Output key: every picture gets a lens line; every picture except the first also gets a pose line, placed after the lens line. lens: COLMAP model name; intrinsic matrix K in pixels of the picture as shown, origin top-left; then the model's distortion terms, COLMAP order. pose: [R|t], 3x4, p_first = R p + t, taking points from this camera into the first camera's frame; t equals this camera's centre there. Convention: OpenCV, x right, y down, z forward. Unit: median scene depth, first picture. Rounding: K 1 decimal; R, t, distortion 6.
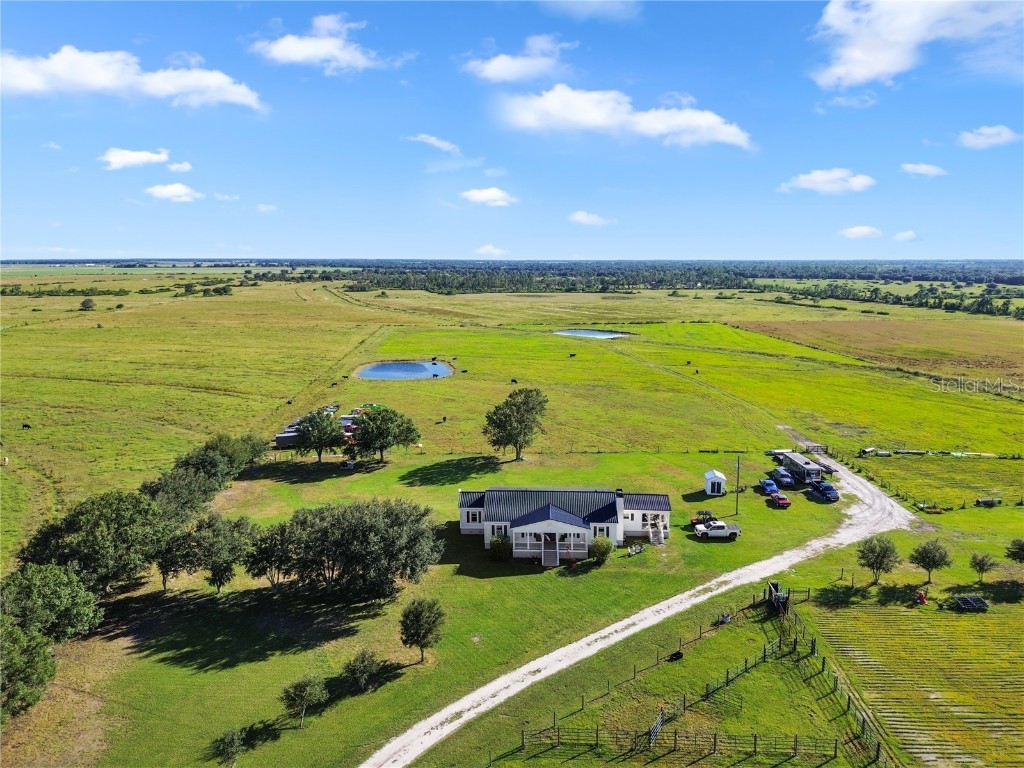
lens RADIAL K [[730.9, 0, 510.3], [0, 730.9, 381.8], [0, 0, 1]] dist [0.066343, -0.058229]
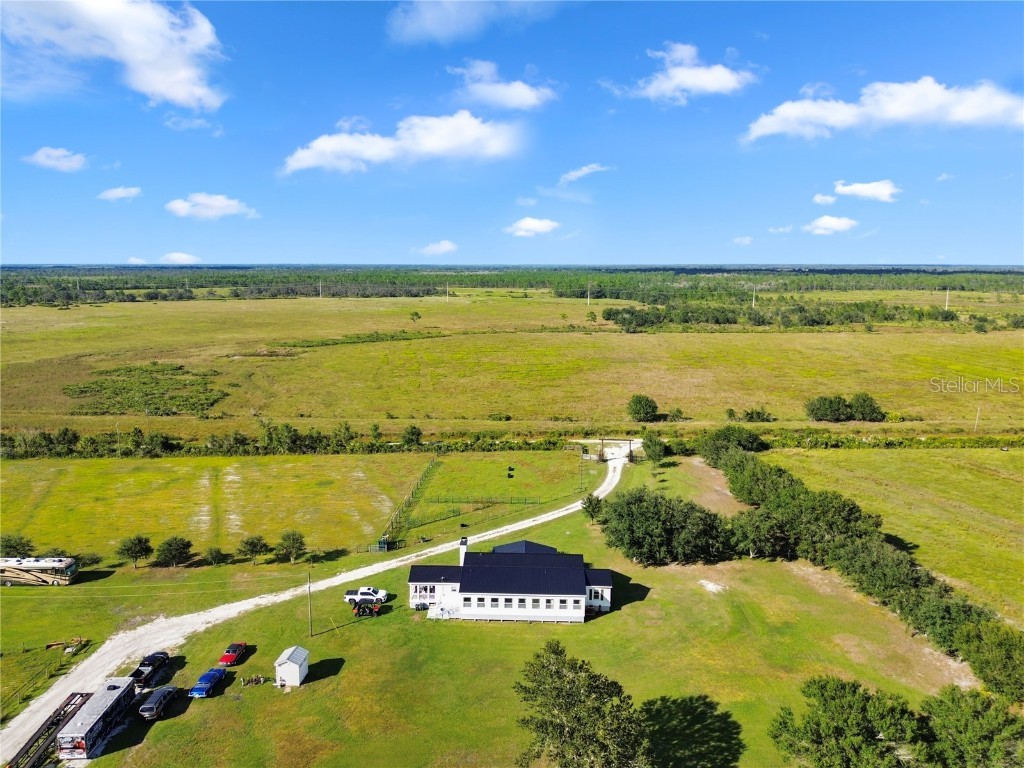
lens RADIAL K [[726.1, 0, 510.1], [0, 726.1, 385.6], [0, 0, 1]] dist [0.071420, -0.068155]
pose [[-0.999981, 0.000151, -0.006212, 0.056300], [-0.001905, 0.944117, 0.329605, -0.304513], [0.005914, 0.329611, -0.944098, 1.333470]]
